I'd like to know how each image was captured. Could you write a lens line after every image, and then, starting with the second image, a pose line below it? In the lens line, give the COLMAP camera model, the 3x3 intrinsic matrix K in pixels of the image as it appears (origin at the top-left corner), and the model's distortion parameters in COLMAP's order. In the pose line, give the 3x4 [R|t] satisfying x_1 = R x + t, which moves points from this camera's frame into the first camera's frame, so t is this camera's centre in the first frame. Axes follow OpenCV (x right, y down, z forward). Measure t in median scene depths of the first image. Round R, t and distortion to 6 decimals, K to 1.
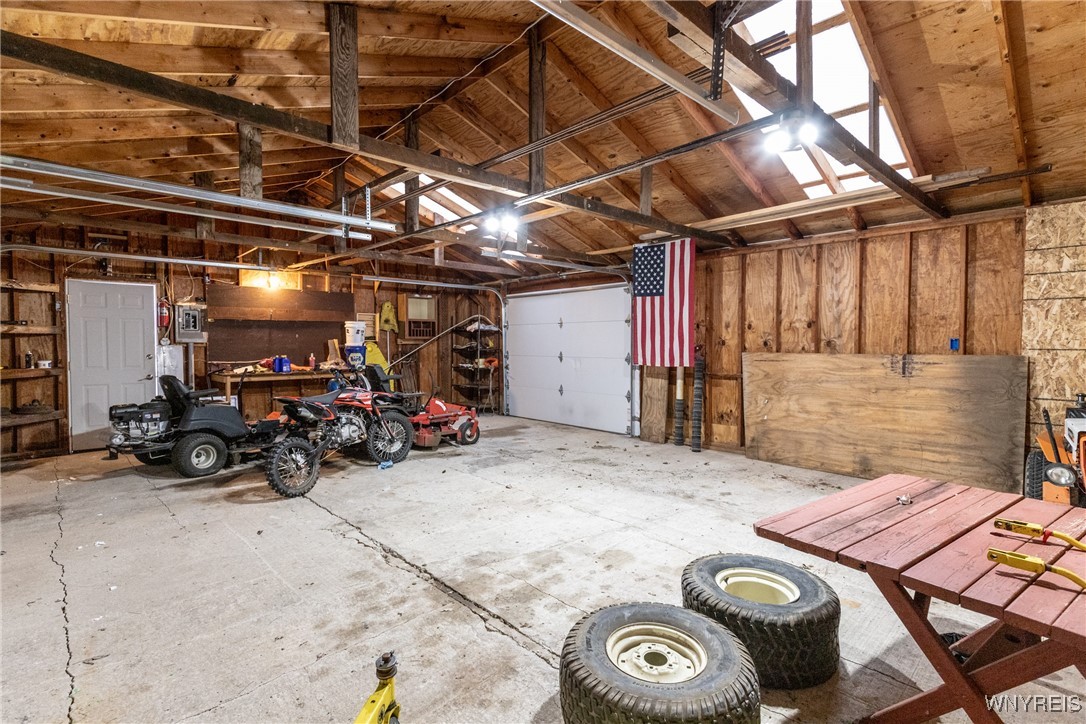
lens RADIAL K [[510.0, 0, 542.1], [0, 510.0, 360.5], [0, 0, 1]] dist [0.005287, -0.000250]
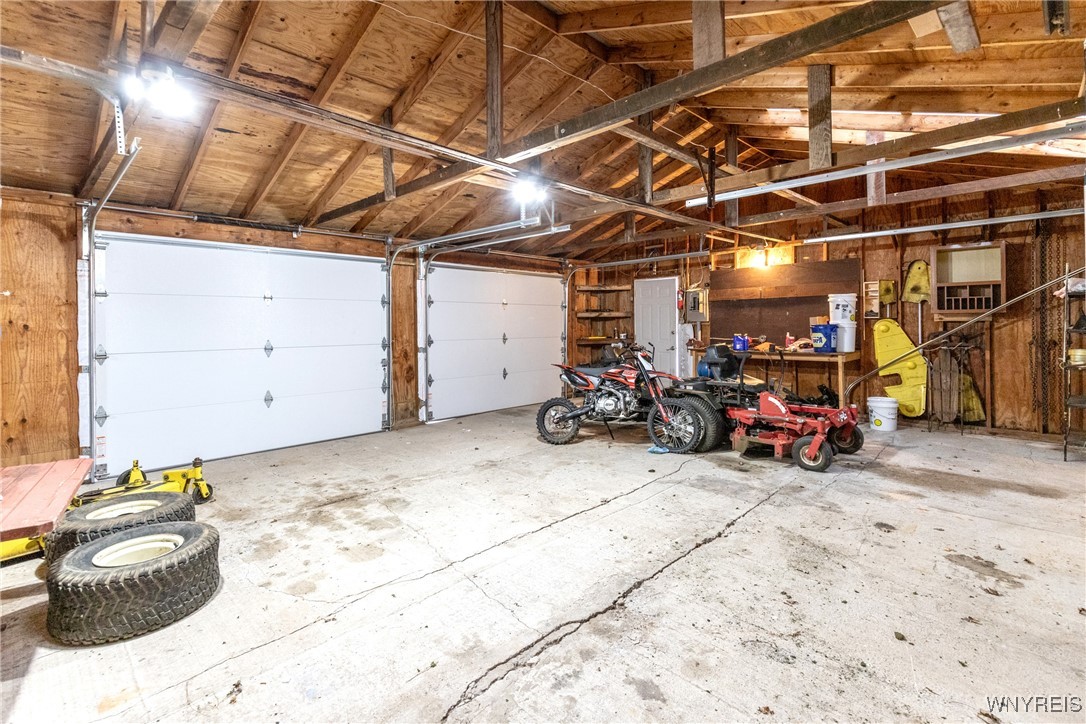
lens RADIAL K [[510.0, 0, 536.8], [0, 510.0, 322.7], [0, 0, 1]] dist [0.005287, -0.000250]
pose [[0.038743, -0.003225, -0.999244, 0.636818], [-0.026027, 0.999652, -0.004236, -0.022195], [0.998910, 0.026172, 0.038645, 0.740655]]
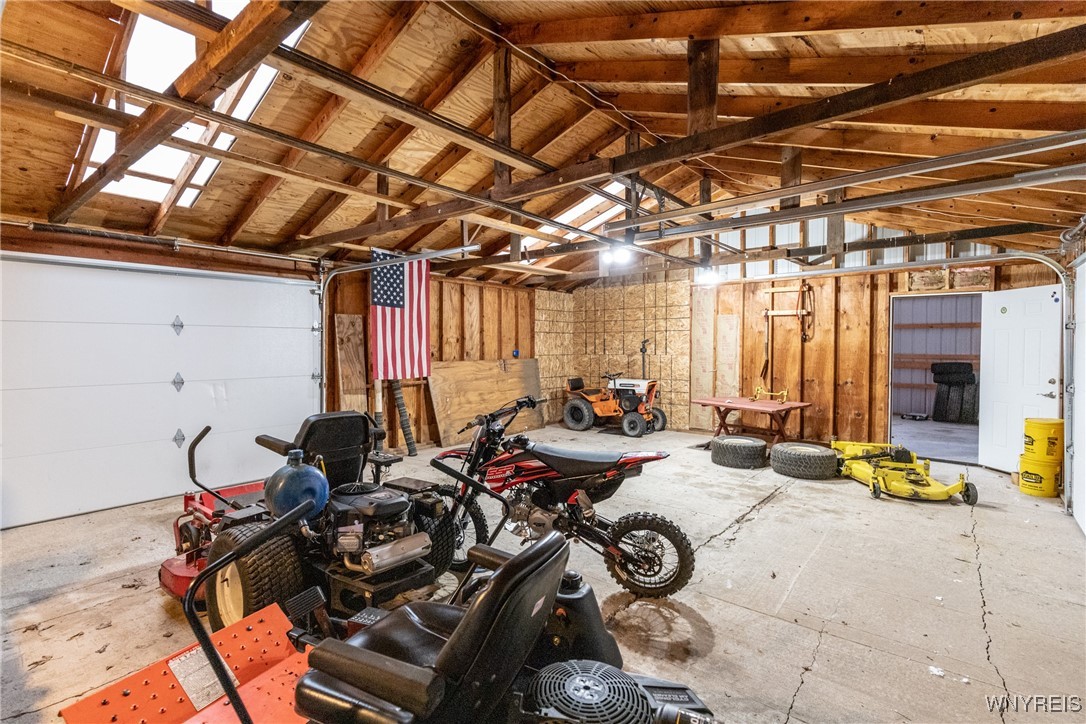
lens RADIAL K [[510.0, 0, 538.9], [0, 510.0, 357.4], [0, 0, 1]] dist [0.005287, -0.000250]
pose [[-0.117223, -0.022368, 0.992854, -0.920548], [0.036619, 0.998969, 0.026829, -0.055369], [-0.992430, 0.039502, -0.116283, 0.995607]]
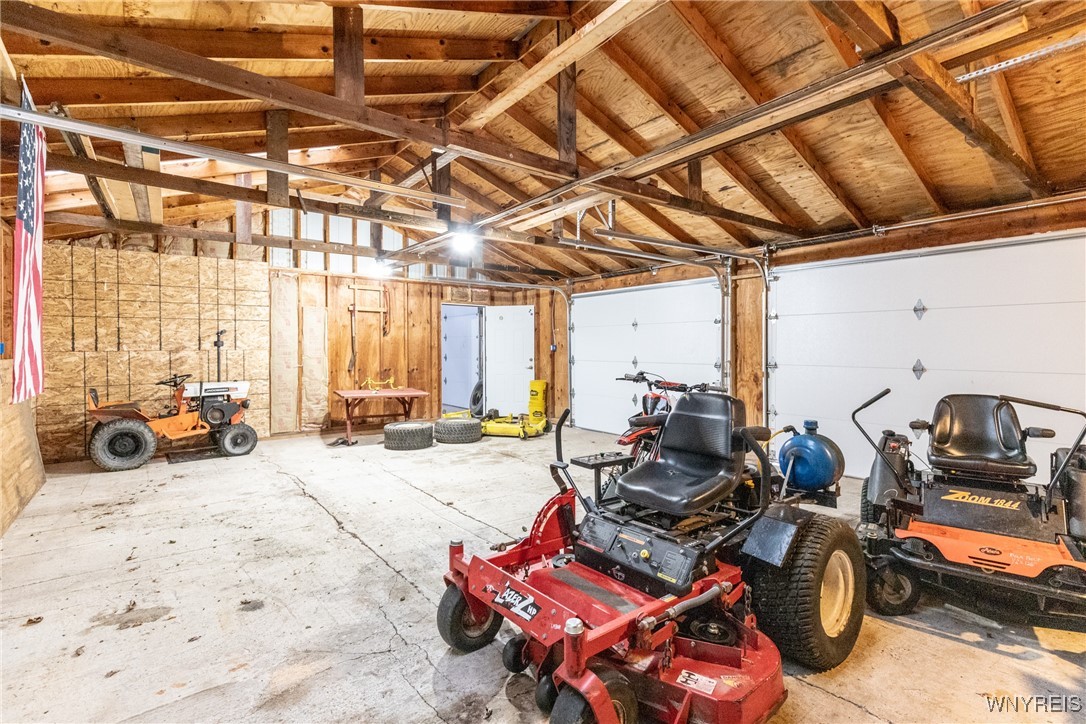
lens RADIAL K [[510.0, 0, 541.0], [0, 510.0, 360.5], [0, 0, 1]] dist [0.005287, -0.000250]
pose [[-0.995211, 0.001607, 0.097740, -0.274238], [0.007911, 0.997909, 0.064144, -0.055723], [-0.097432, 0.064610, -0.993143, 1.622240]]
